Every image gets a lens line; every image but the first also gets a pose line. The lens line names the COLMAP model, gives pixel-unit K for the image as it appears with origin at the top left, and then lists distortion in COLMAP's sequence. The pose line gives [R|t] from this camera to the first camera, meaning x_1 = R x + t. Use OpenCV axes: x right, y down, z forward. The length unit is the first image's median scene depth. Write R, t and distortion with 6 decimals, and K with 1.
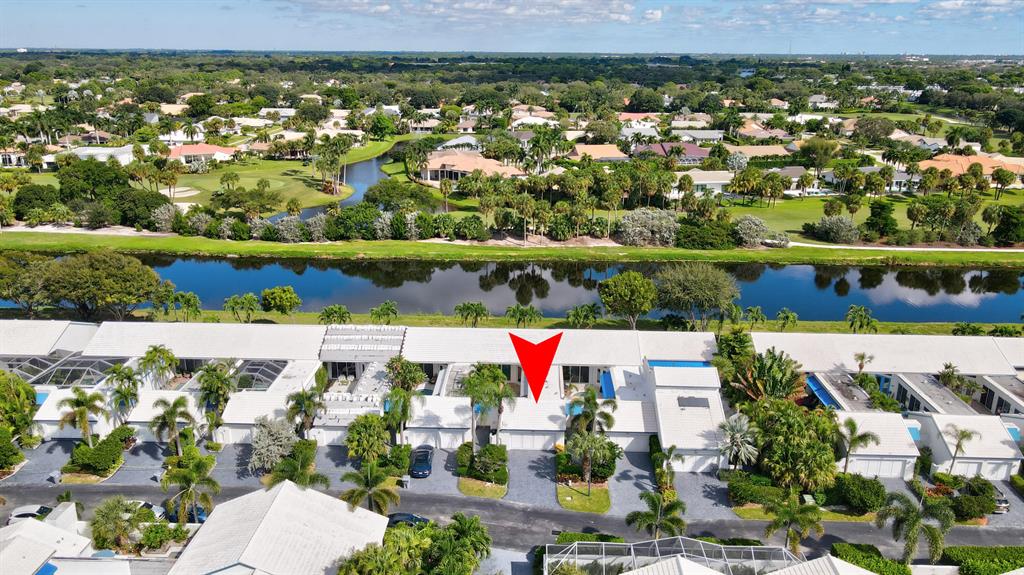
lens RADIAL K [[768.7, 0, 512.0], [0, 768.7, 287.5], [0, 0, 1]] dist [-0.005146, 0.043092]
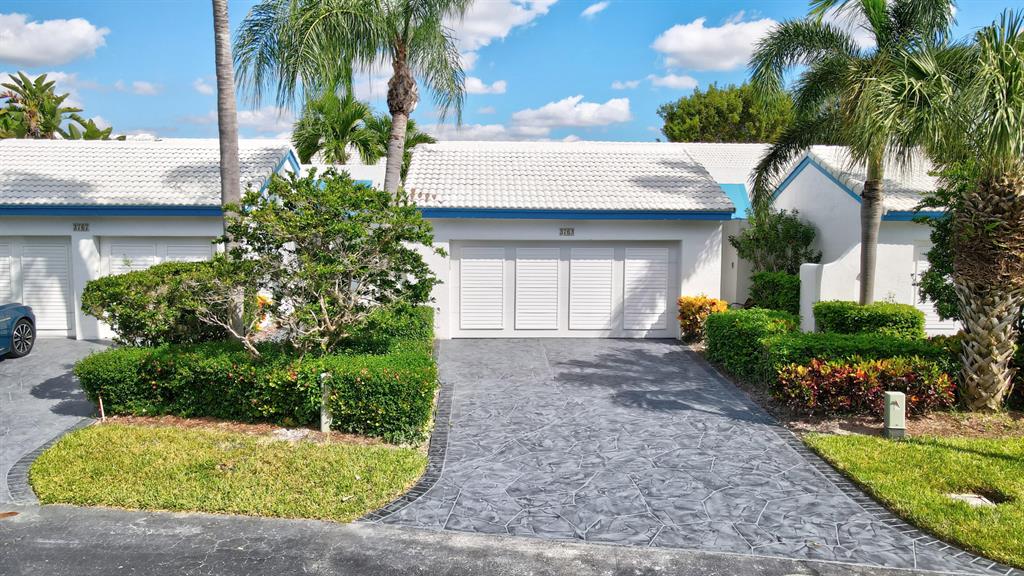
lens RADIAL K [[752.8, 0, 512.0], [0, 752.8, 288.0], [0, 0, 1]] dist [0.021707, -0.002205]
pose [[0.997263, -0.006127, 0.073682, -0.001235], [0.021969, 0.976109, -0.216167, 0.210107], [-0.070597, 0.217194, 0.973572, 0.701298]]
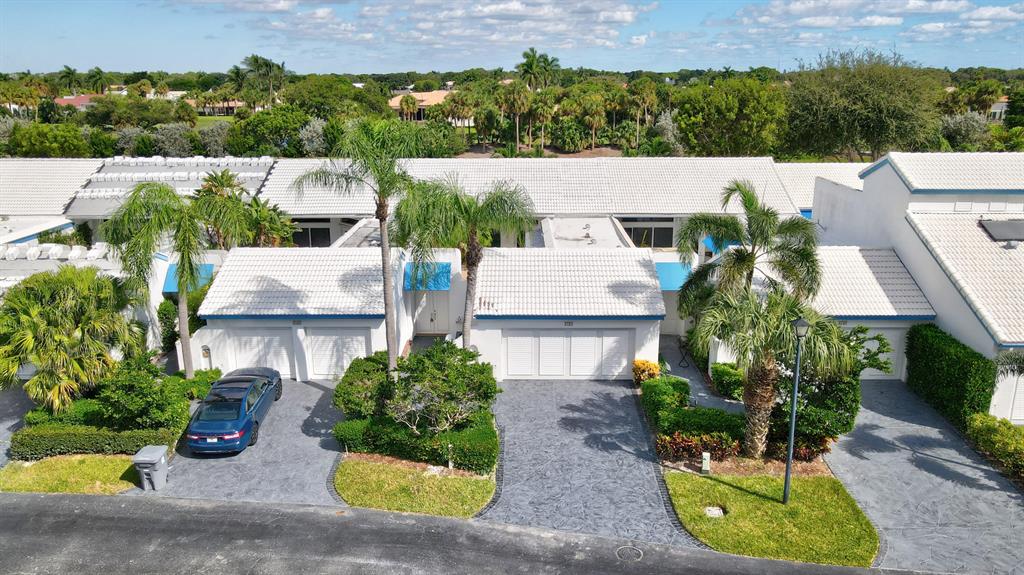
lens RADIAL K [[768.7, 0, 512.0], [0, 768.7, 287.5], [0, 0, 1]] dist [-0.005146, 0.043092]
pose [[0.999780, -0.014911, 0.014753, -0.002765], [0.015488, 0.999087, -0.039825, 0.159075], [-0.014146, 0.040045, 0.999098, 0.563286]]
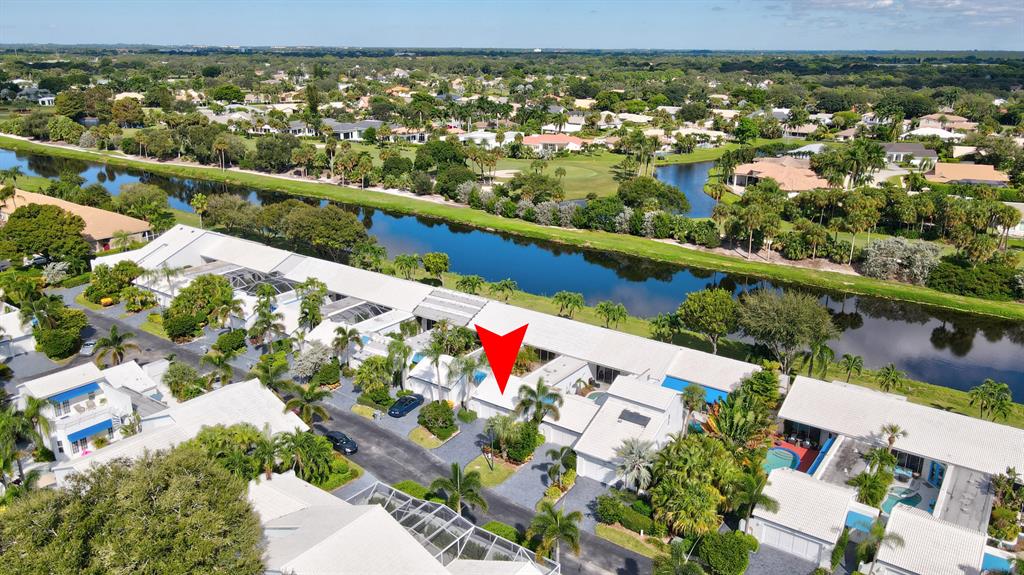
lens RADIAL K [[768.7, 0, 512.0], [0, 768.7, 287.5], [0, 0, 1]] dist [-0.005146, 0.043092]
pose [[0.828072, 0.169007, -0.534540, 0.518043], [-0.168522, 0.984420, 0.050185, -0.031718], [0.534693, 0.048525, 0.843652, 0.072747]]
